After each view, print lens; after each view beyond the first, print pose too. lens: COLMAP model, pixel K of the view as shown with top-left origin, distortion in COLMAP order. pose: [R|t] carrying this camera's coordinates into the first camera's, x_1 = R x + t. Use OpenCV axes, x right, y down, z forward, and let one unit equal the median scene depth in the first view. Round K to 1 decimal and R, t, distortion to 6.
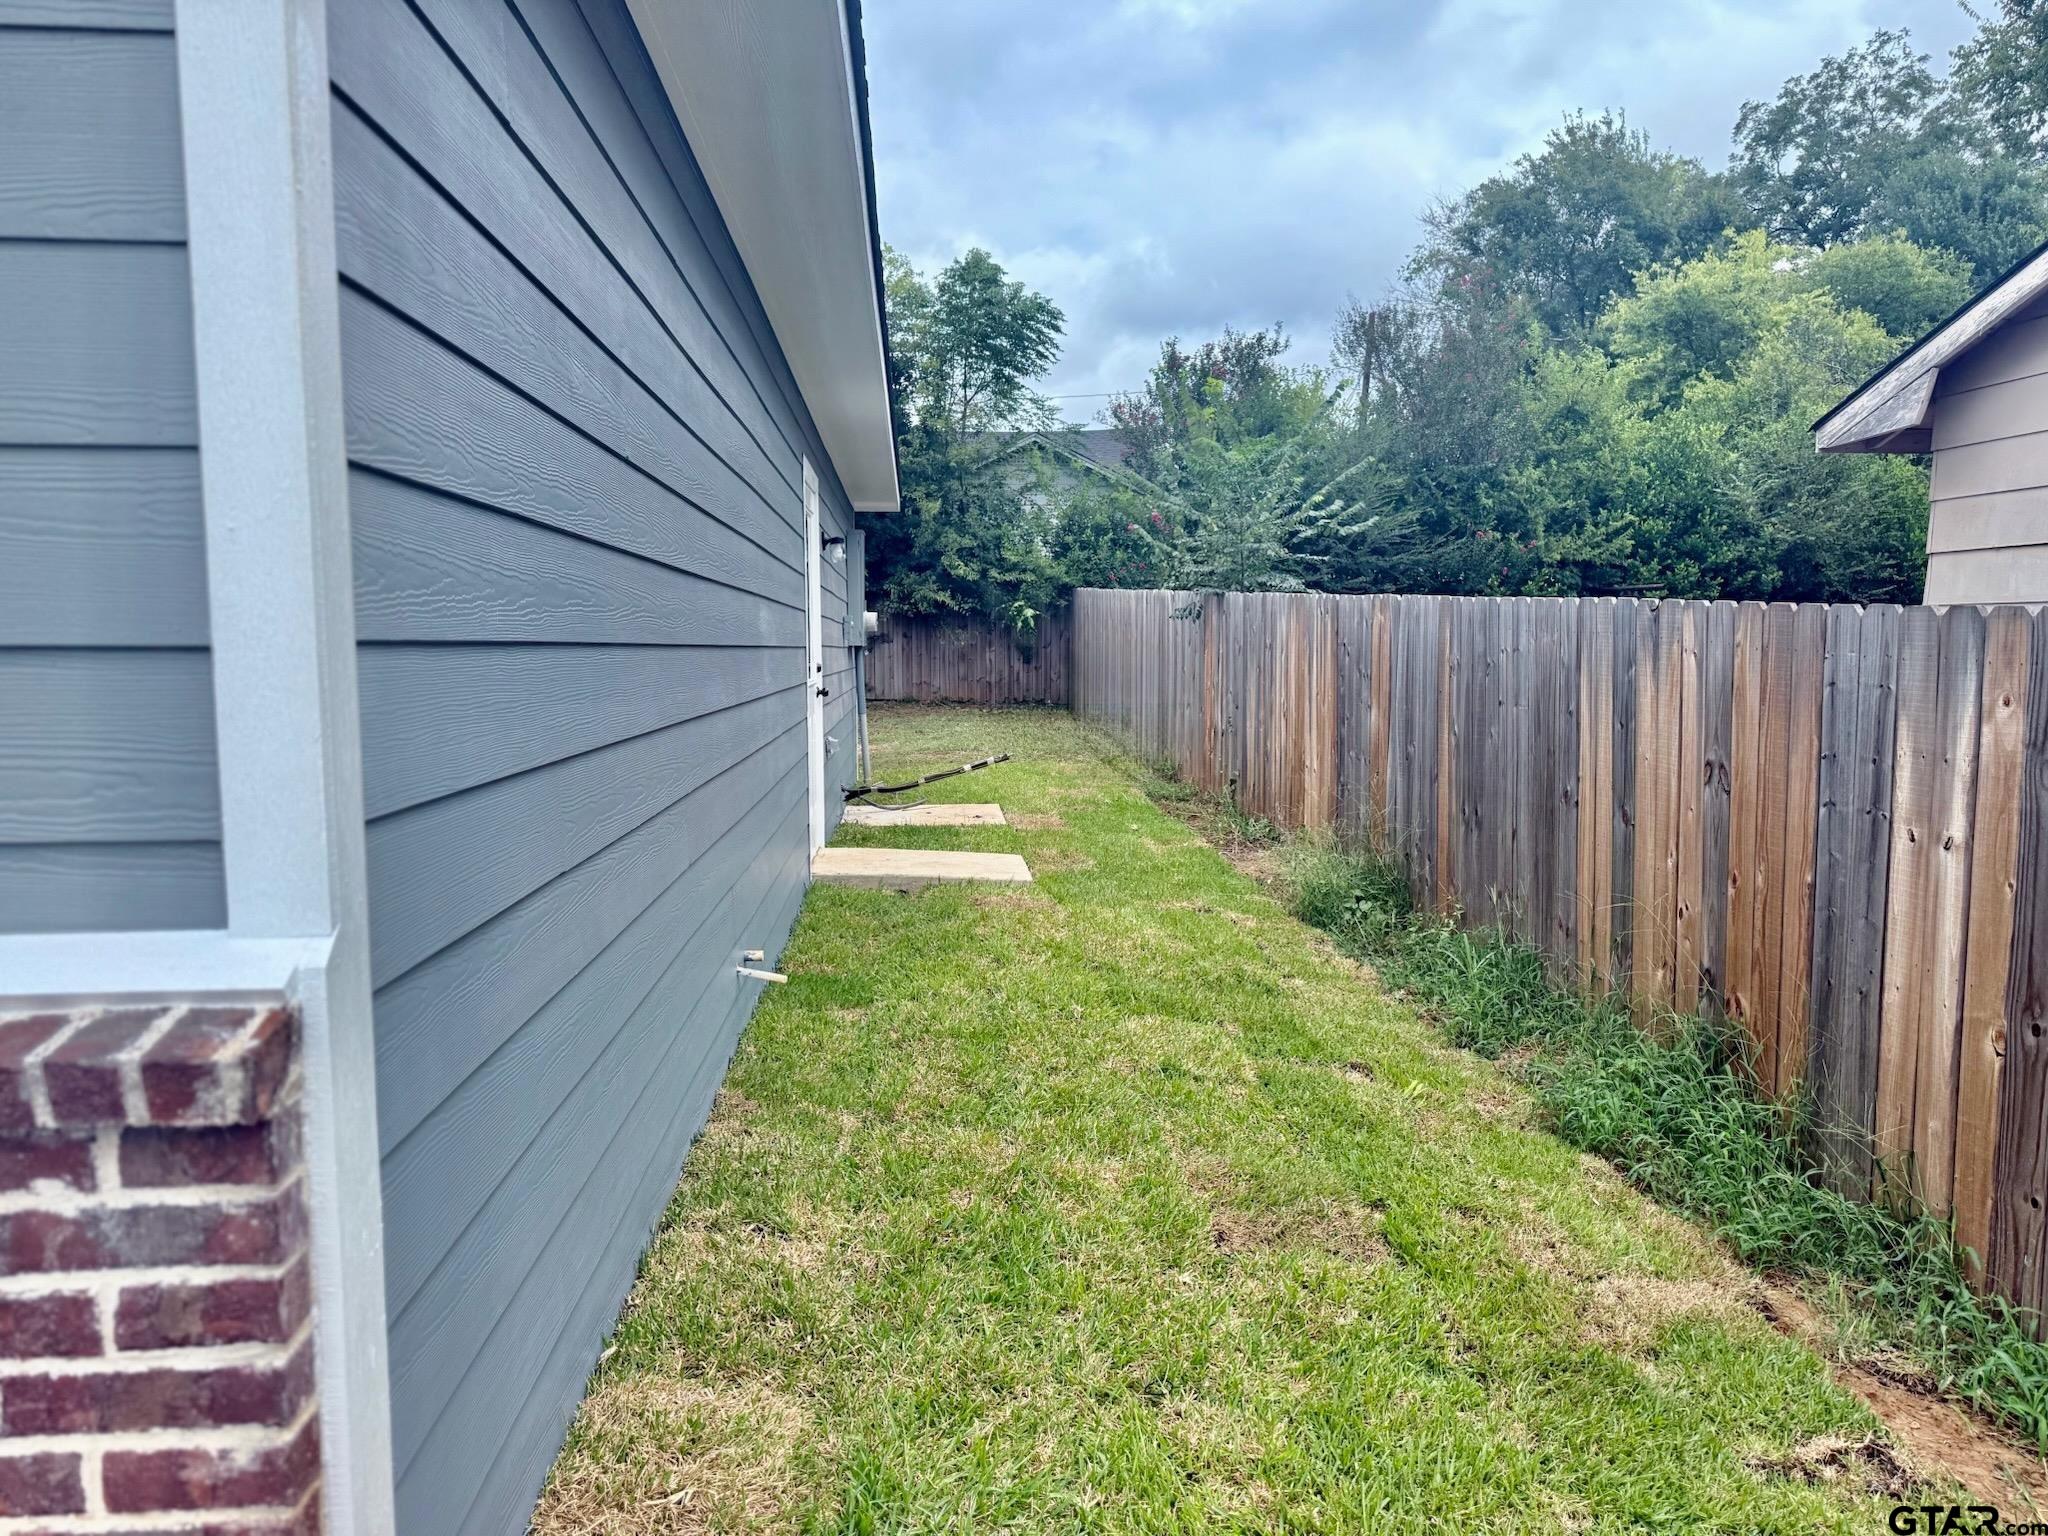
lens RADIAL K [[1415.3, 0, 1029.1], [0, 1415.3, 768.6], [0, 0, 1]] dist [0.002699, 0.000316]
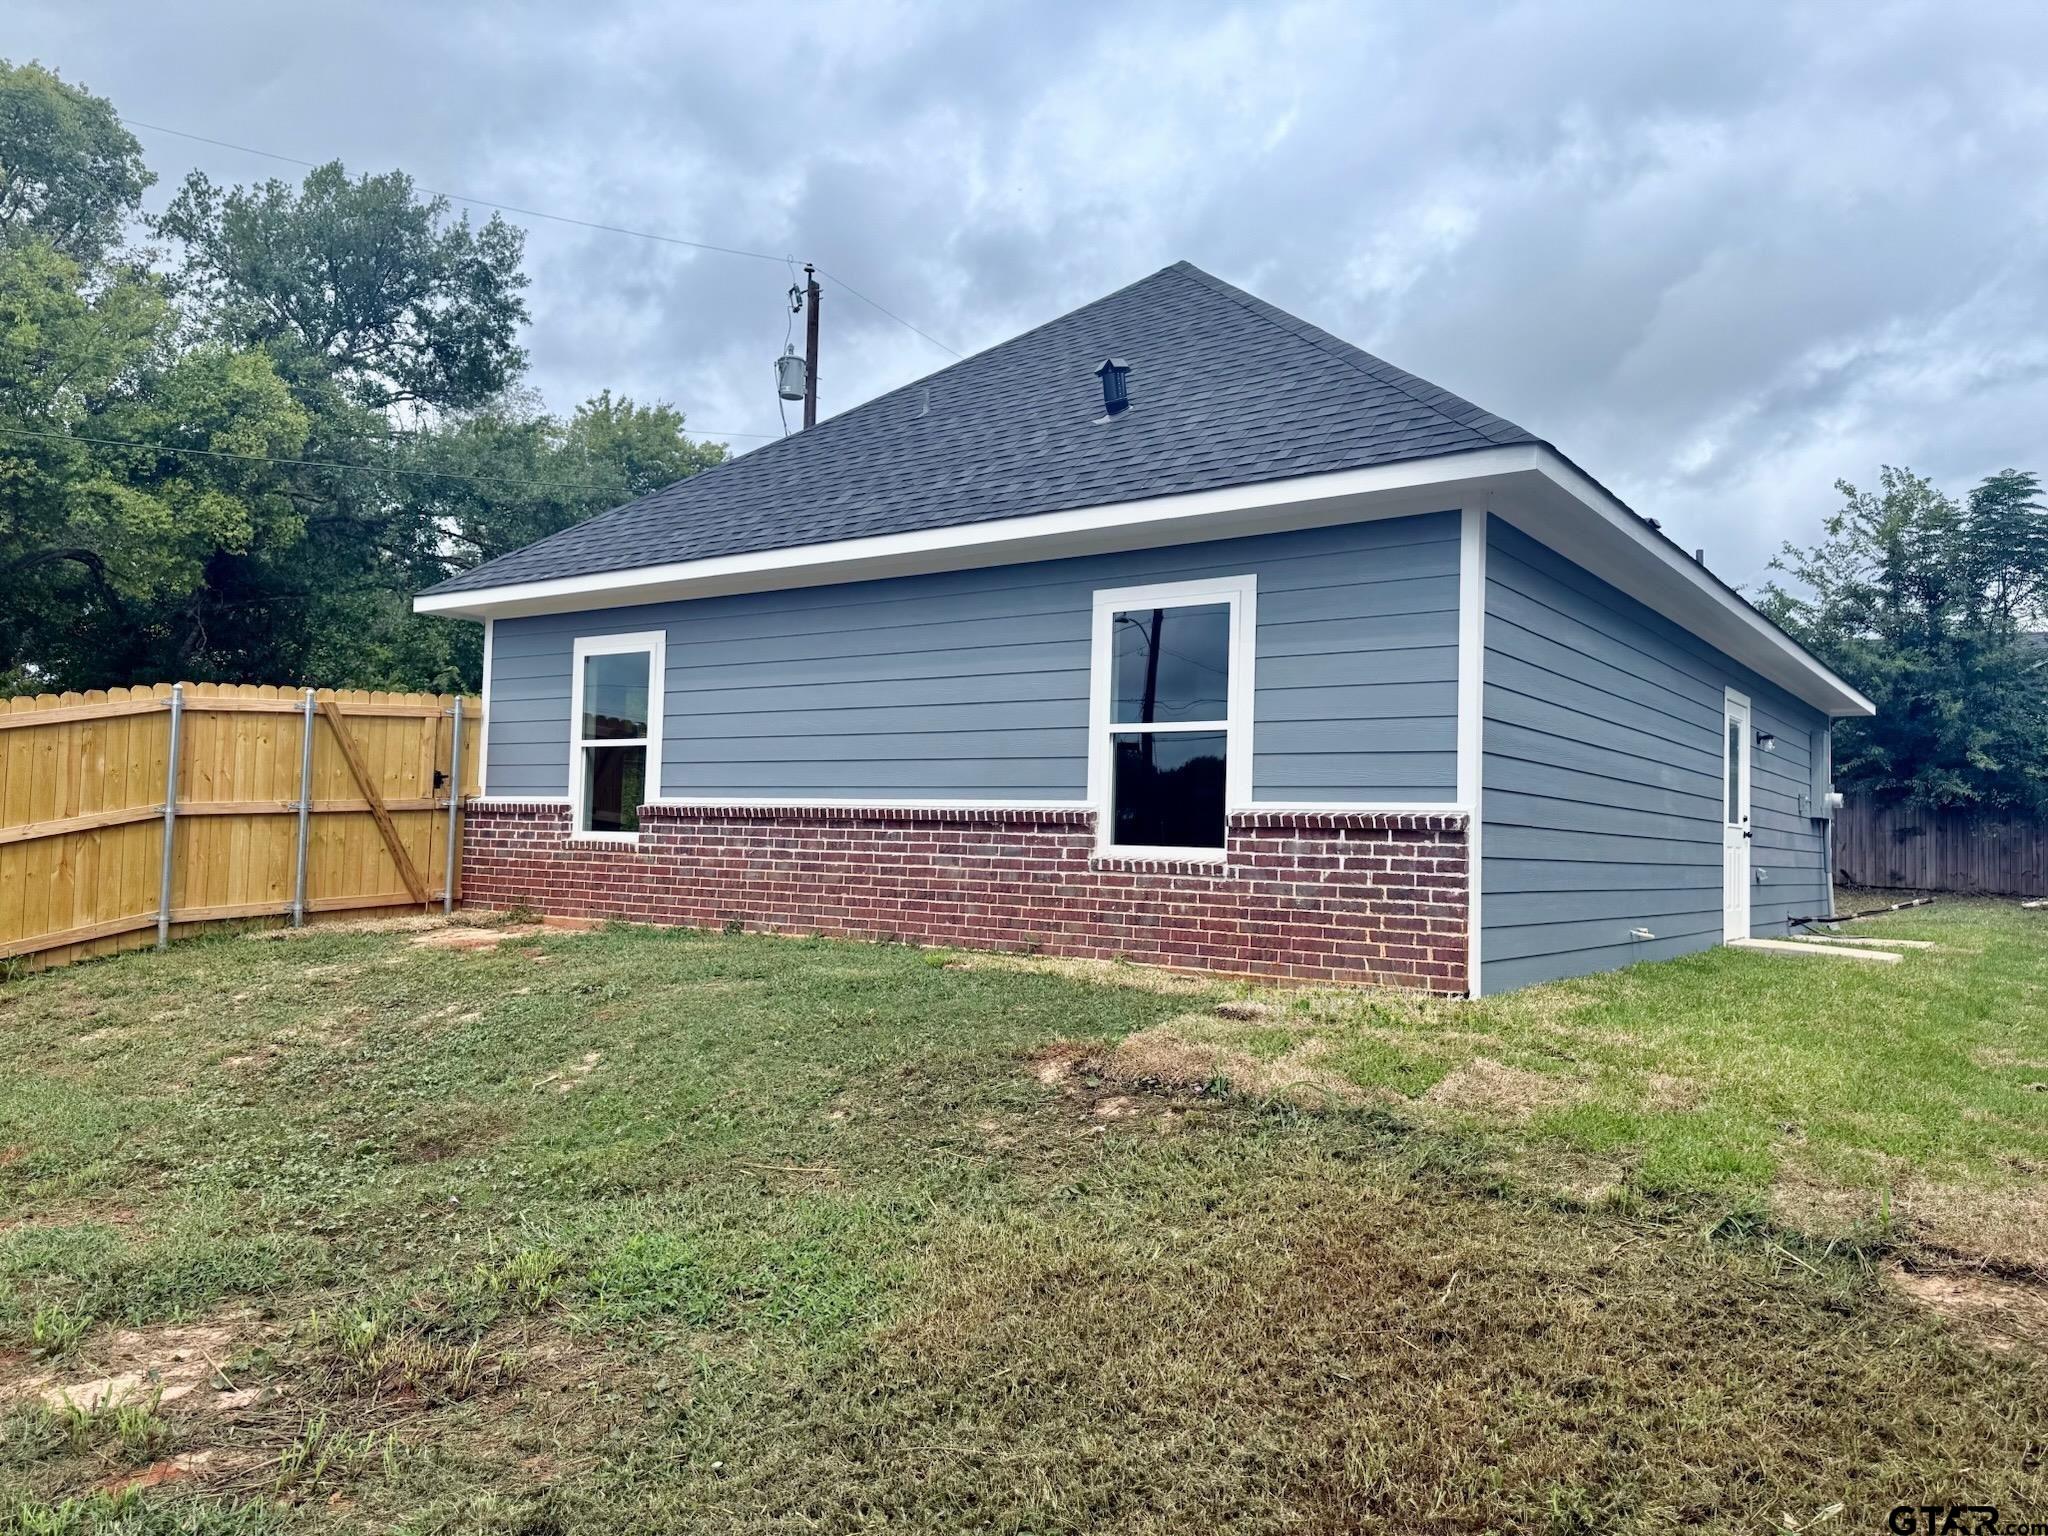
lens RADIAL K [[1417.0, 0, 972.8], [0, 1417.0, 758.8], [0, 0, 1]] dist [0.208763, -0.234167]
pose [[0.740573, -0.013761, -0.671835, 0.139386], [-0.091250, 0.988470, -0.120832, 0.061362], [0.665751, 0.150790, 0.730779, -0.336290]]
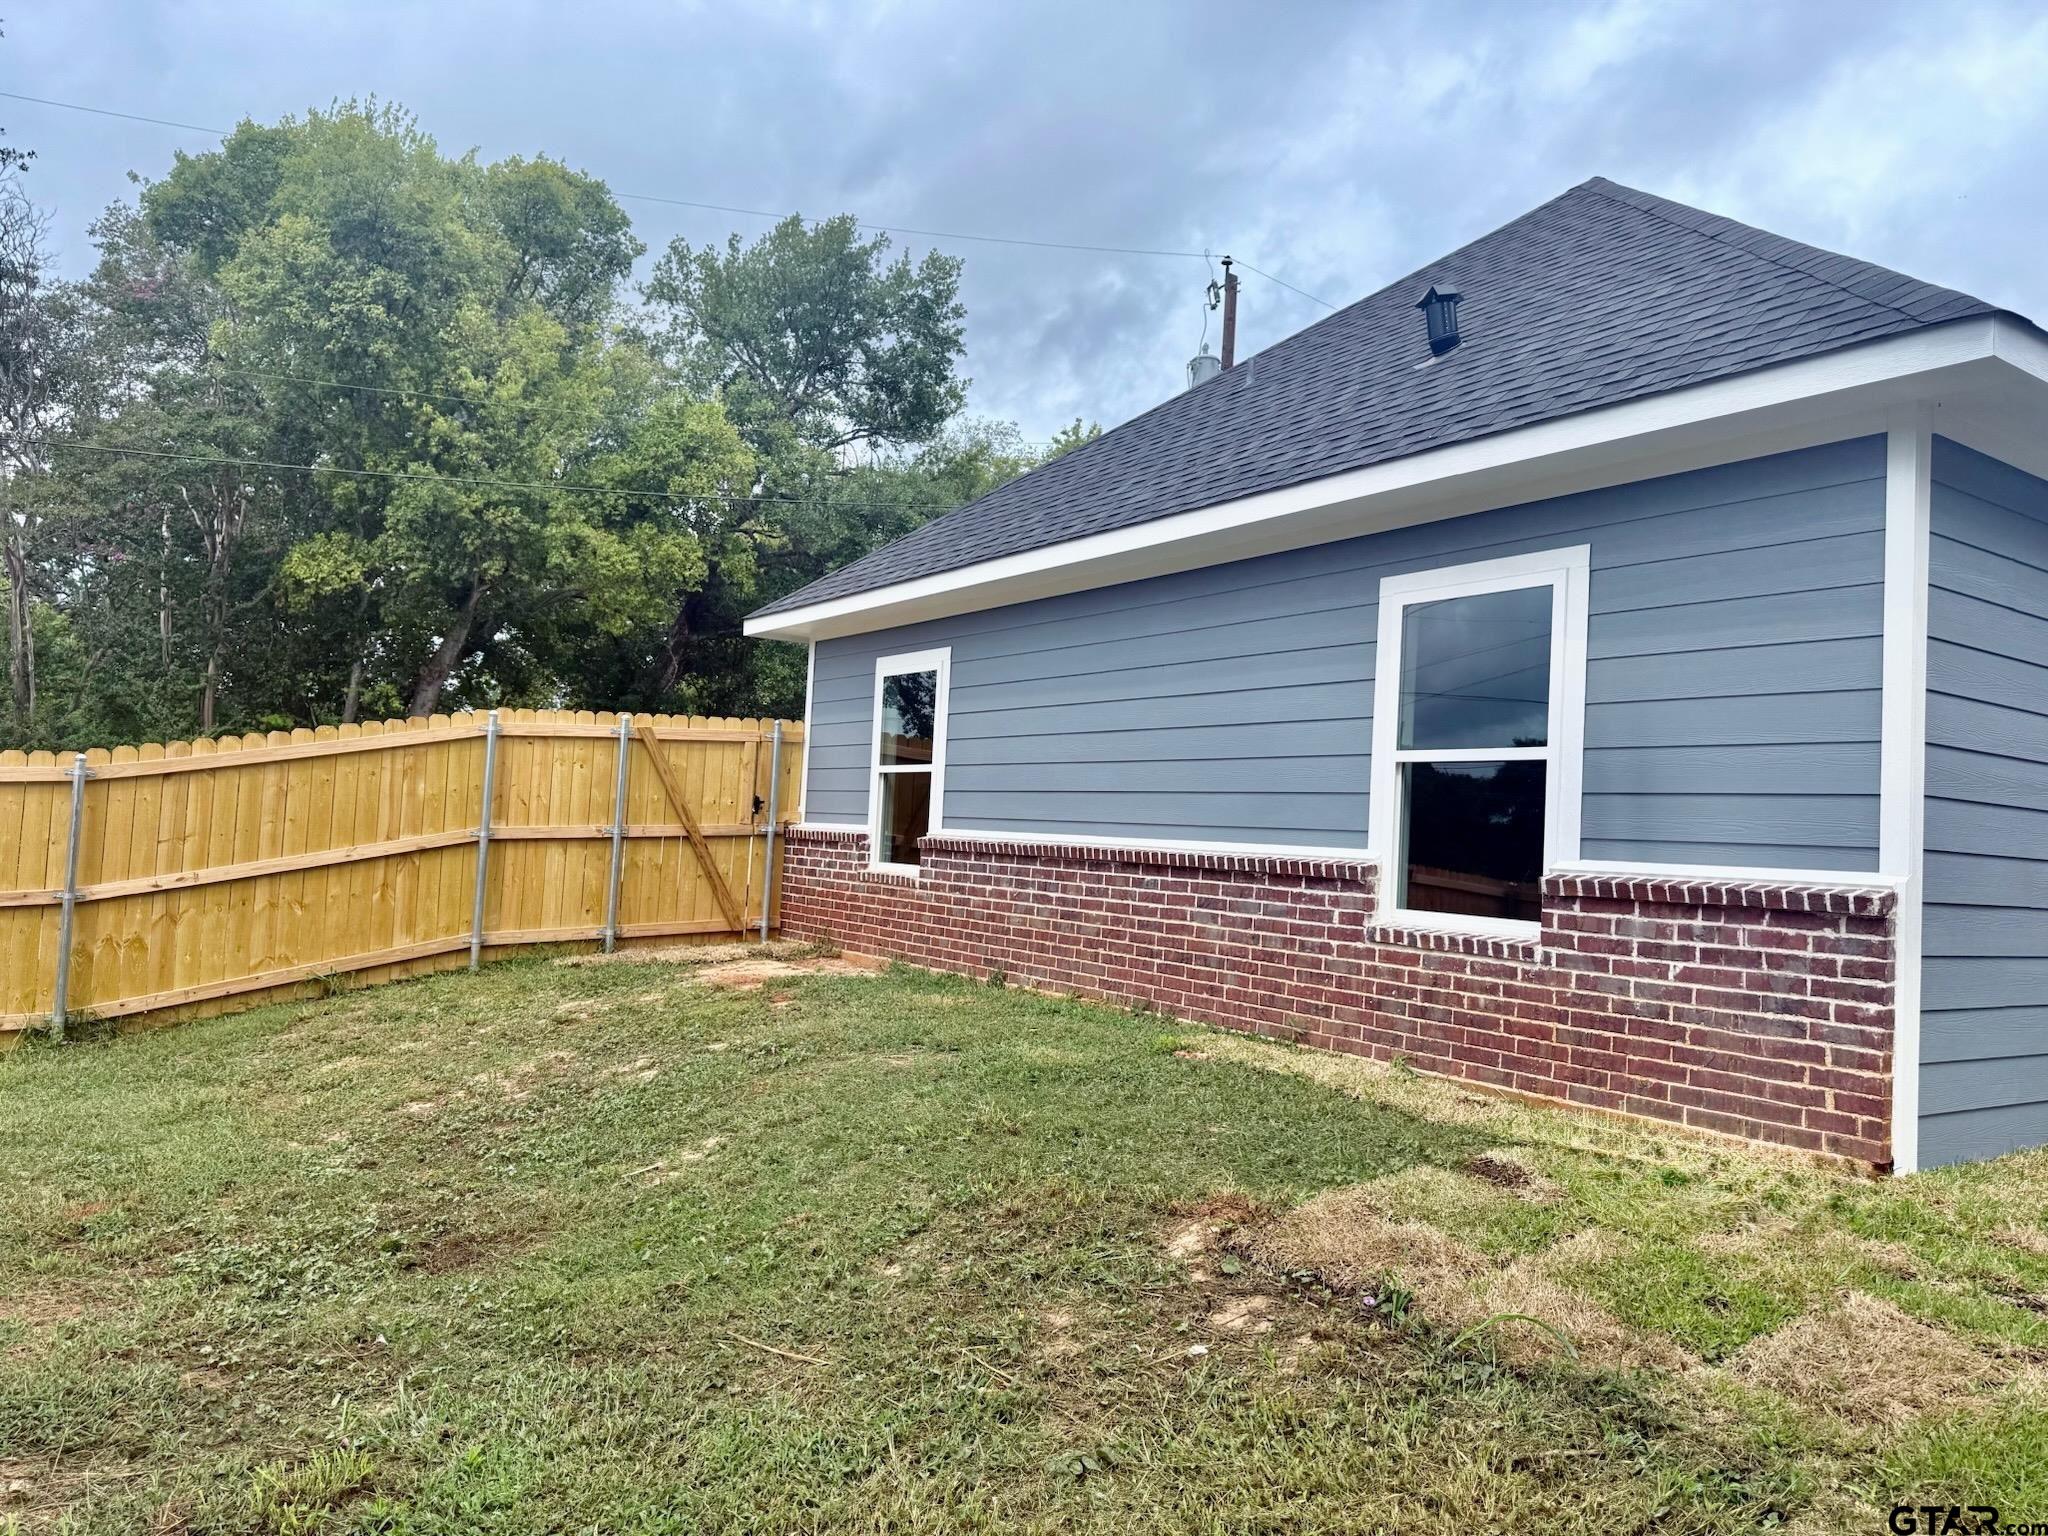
lens RADIAL K [[1404.0, 0, 1029.4], [0, 1404.0, 760.5], [0, 0, 1]] dist [0.222635, -0.324357]
pose [[0.498046, -0.019529, -0.866931, 0.122865], [-0.130538, 0.986665, -0.097219, 0.036940], [0.857269, 0.161587, 0.488855, -0.210975]]
